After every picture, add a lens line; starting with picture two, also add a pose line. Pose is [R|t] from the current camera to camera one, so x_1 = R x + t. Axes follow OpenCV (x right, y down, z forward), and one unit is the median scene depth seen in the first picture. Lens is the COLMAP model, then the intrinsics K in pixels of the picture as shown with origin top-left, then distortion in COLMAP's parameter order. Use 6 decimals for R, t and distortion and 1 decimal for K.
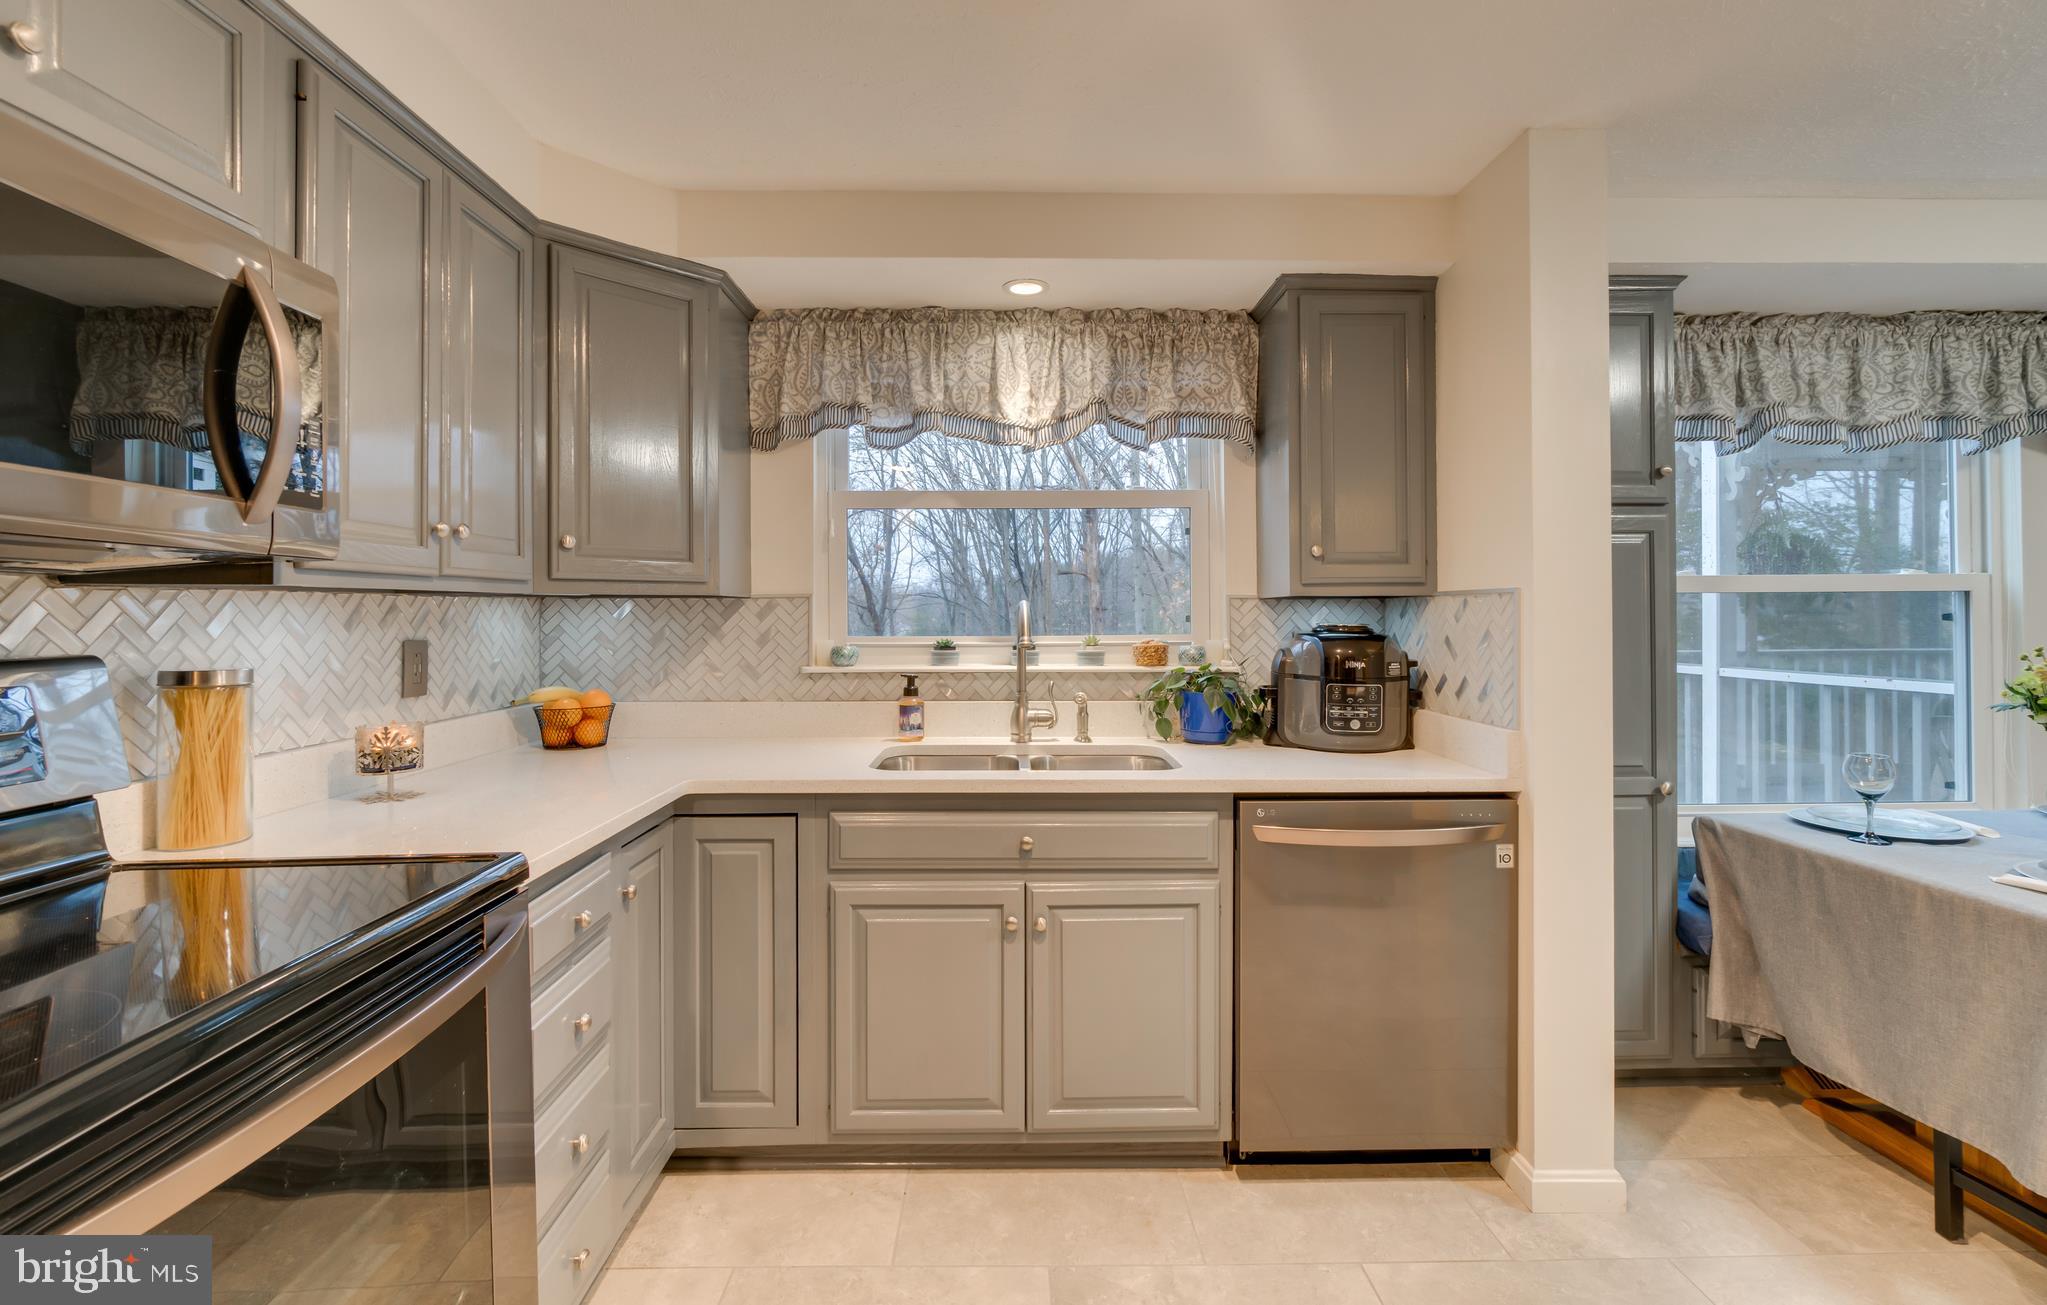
lens RADIAL K [[877.5, 0, 1017.8], [0, 877.5, 615.5], [0, 0, 1]] dist [-0.001562, 0.000677]
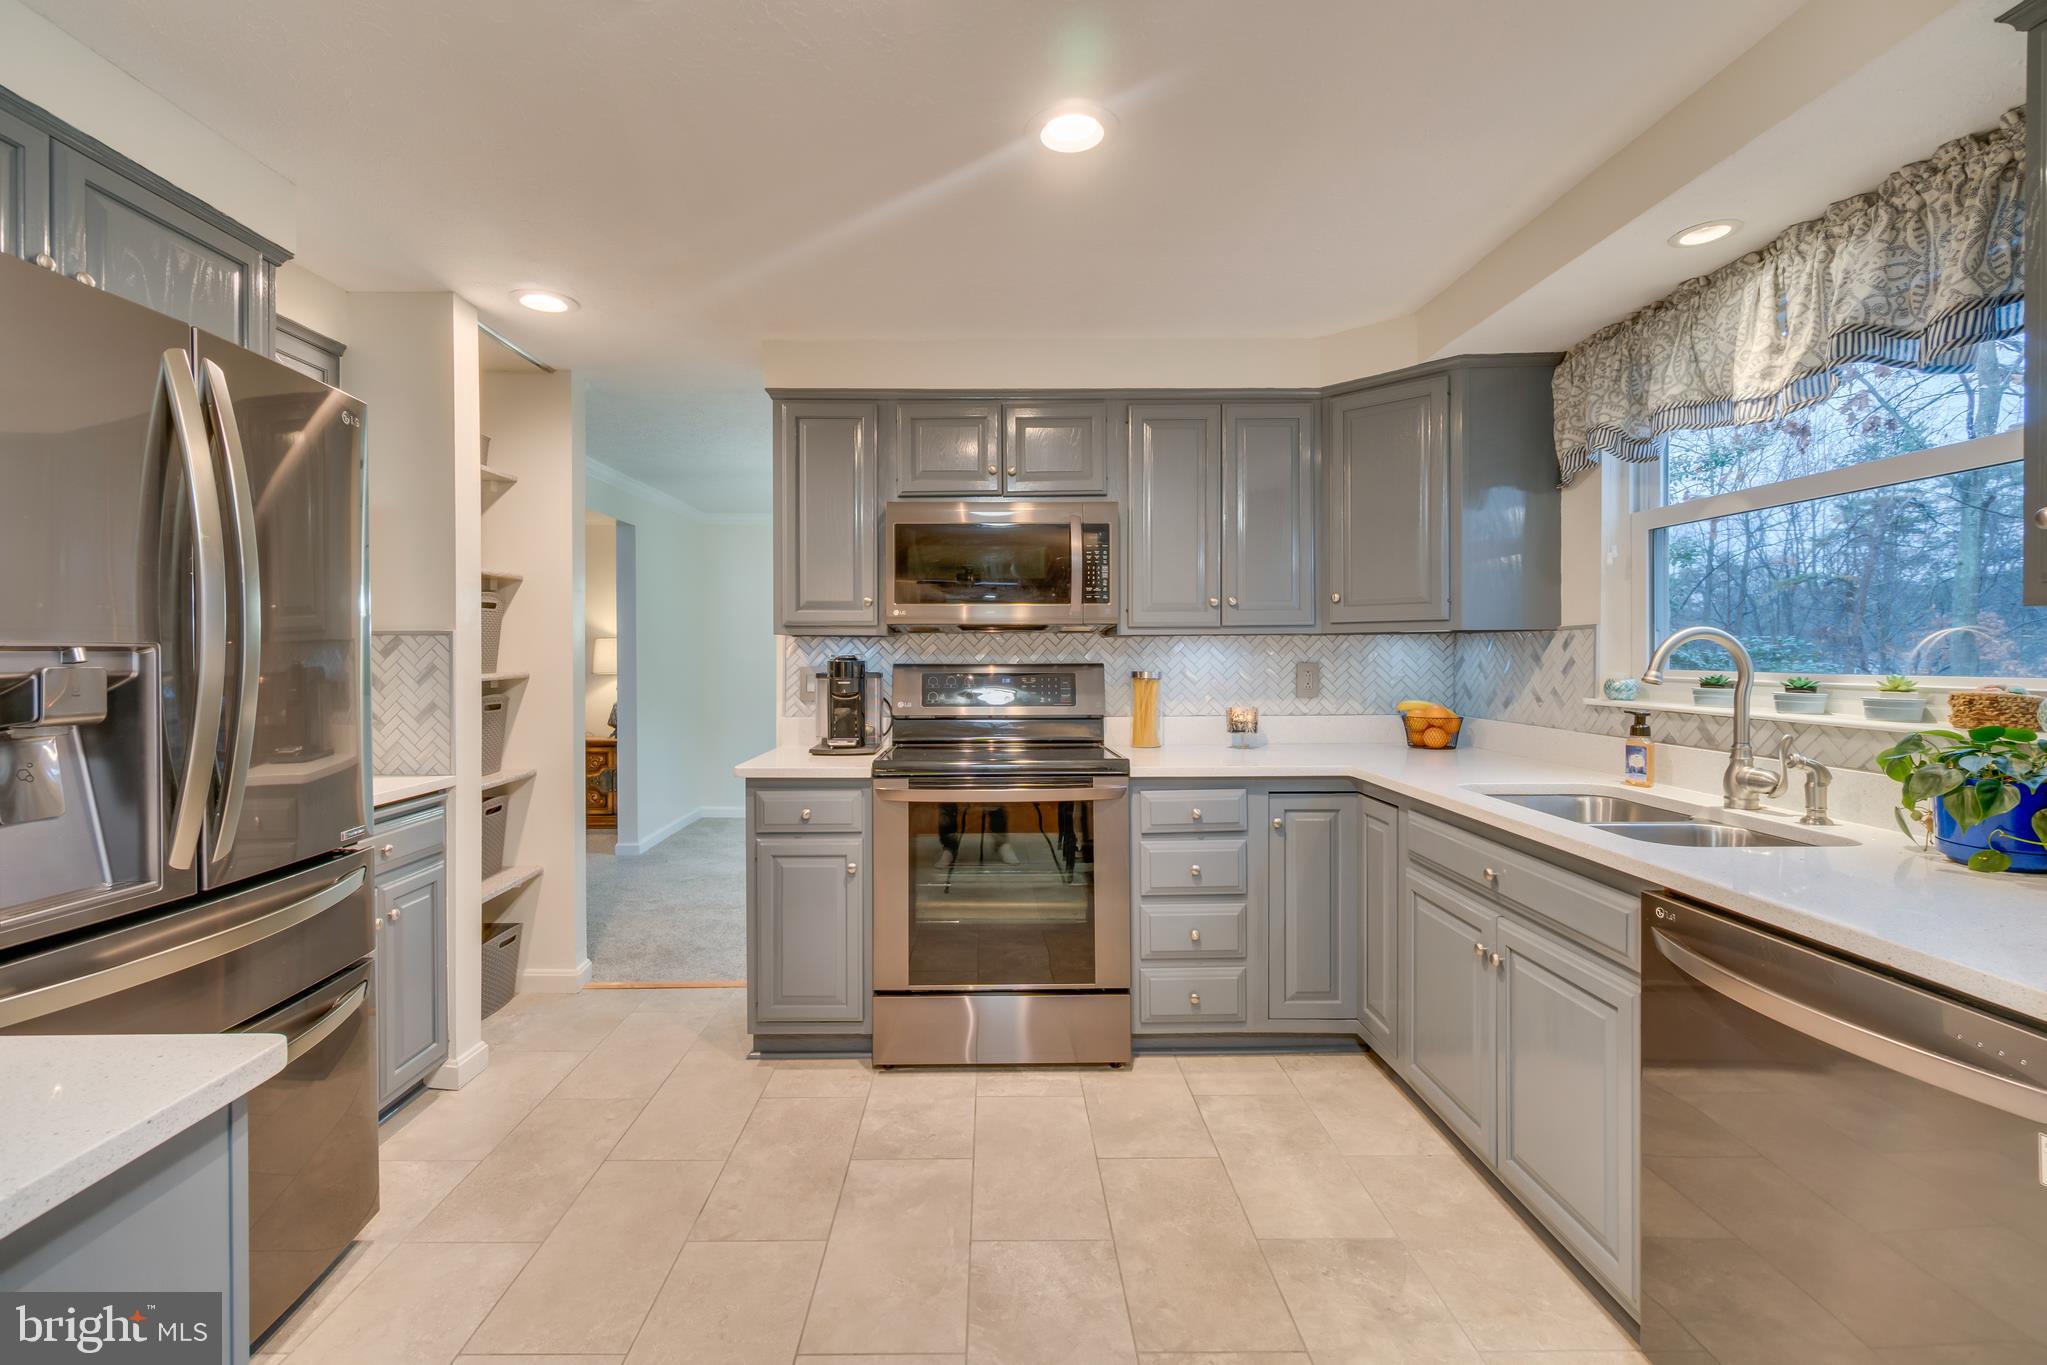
lens RADIAL K [[890.9, 0, 989.4], [0, 890.9, 657.9], [0, 0, 1]] dist [0.001253, -0.000590]
pose [[-0.018799, 0.008821, -0.999784, 0.800967], [0.002748, 0.999958, 0.008771, 0.002091], [0.999820, -0.002583, -0.018823, 0.350315]]
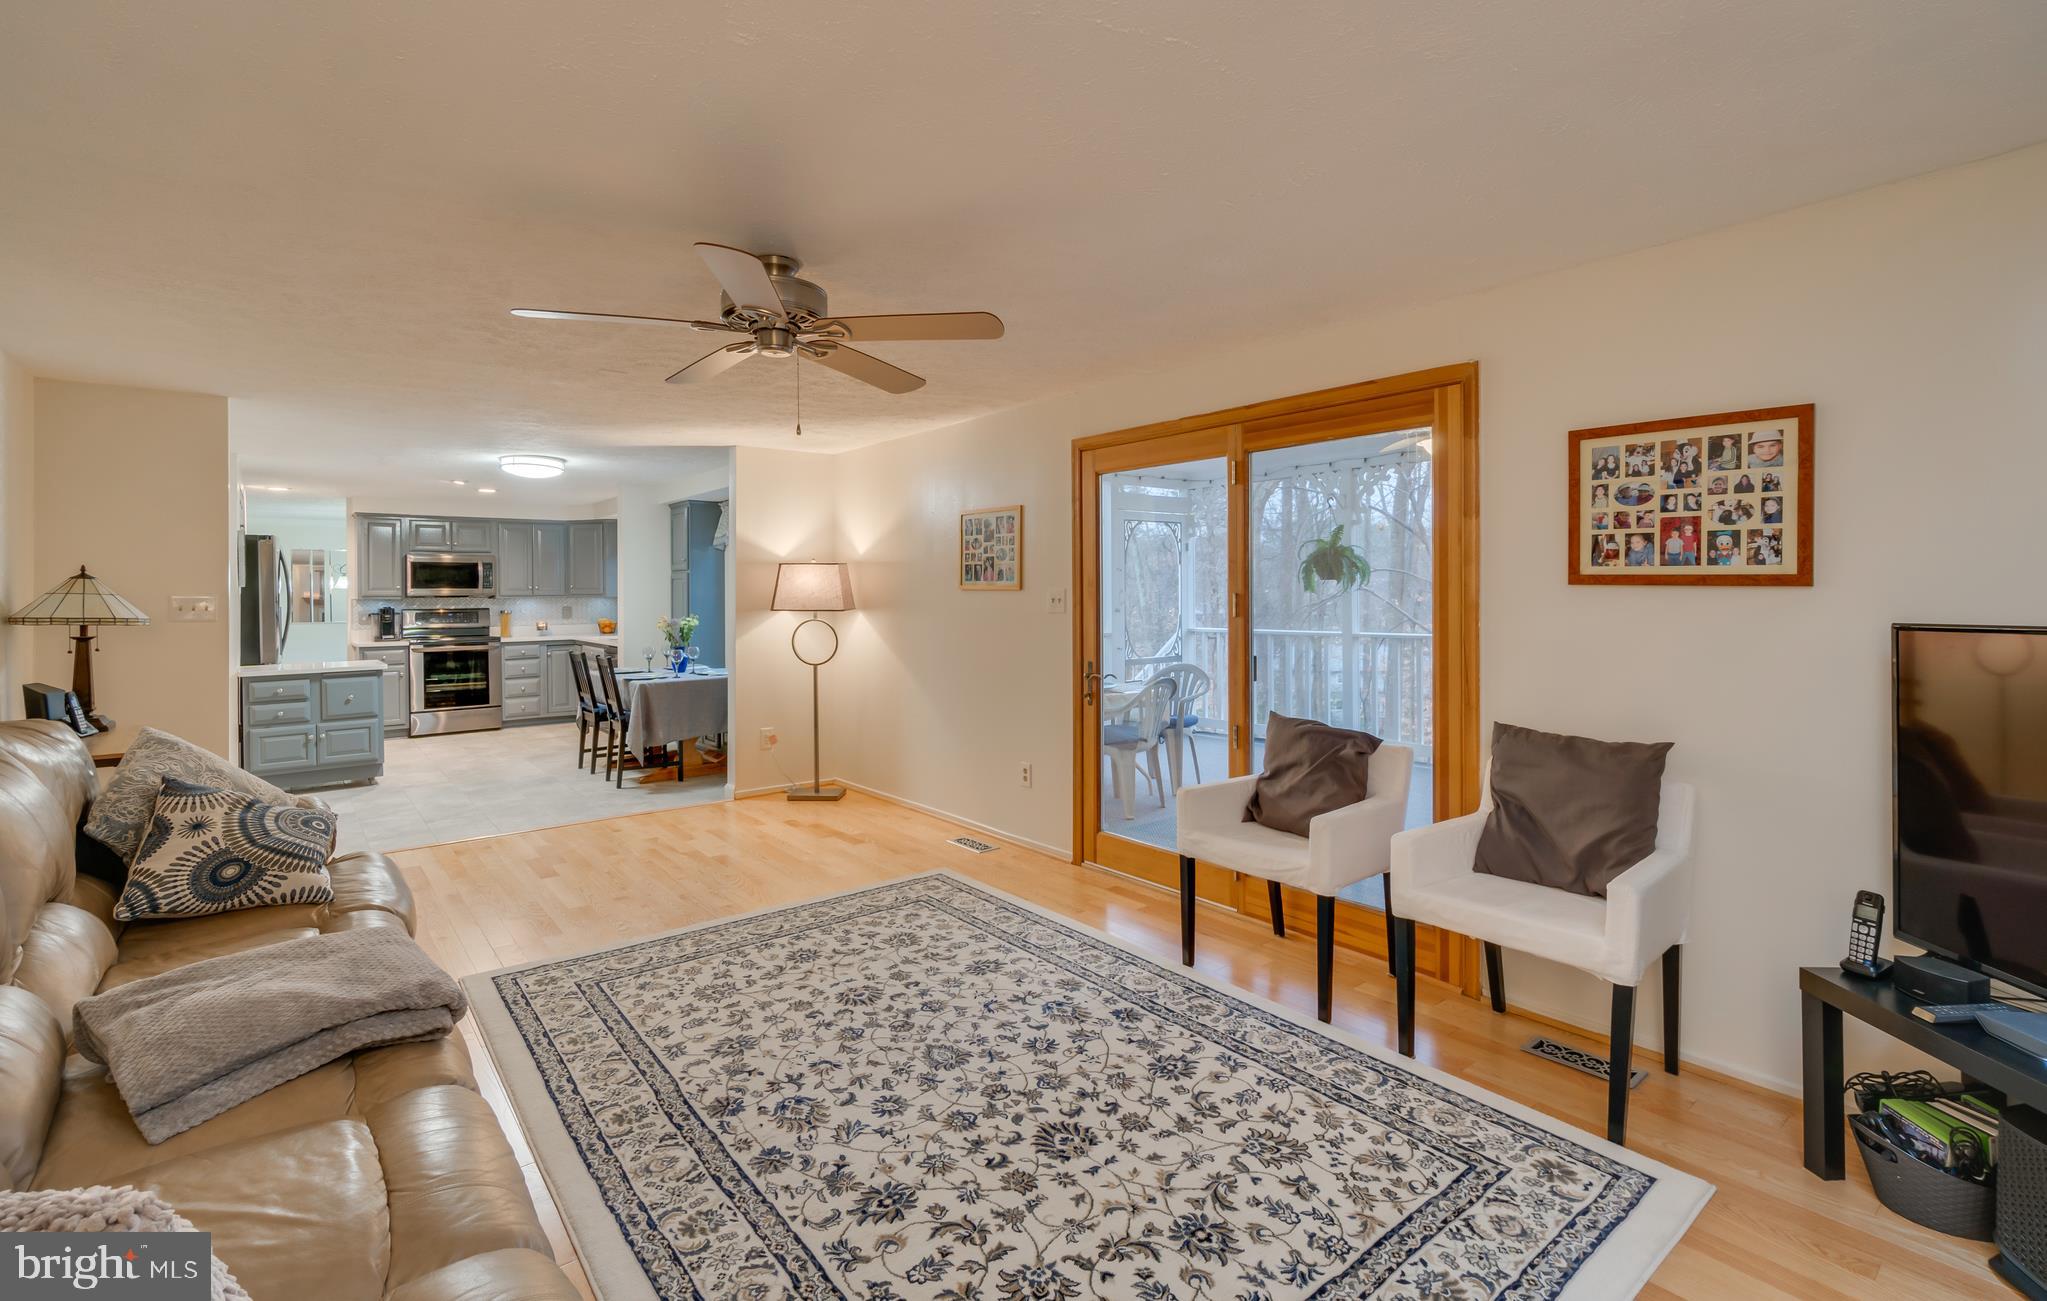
lens RADIAL K [[938.3, 0, 1005.8], [0, 938.3, 595.2], [0, 0, 1]] dist [-0.002503, 0.000477]
pose [[0.602232, 0.002218, -0.798318, 3.943152], [0.005984, 0.999956, 0.007292, -0.047727], [0.798298, -0.009169, 0.602192, -0.145563]]
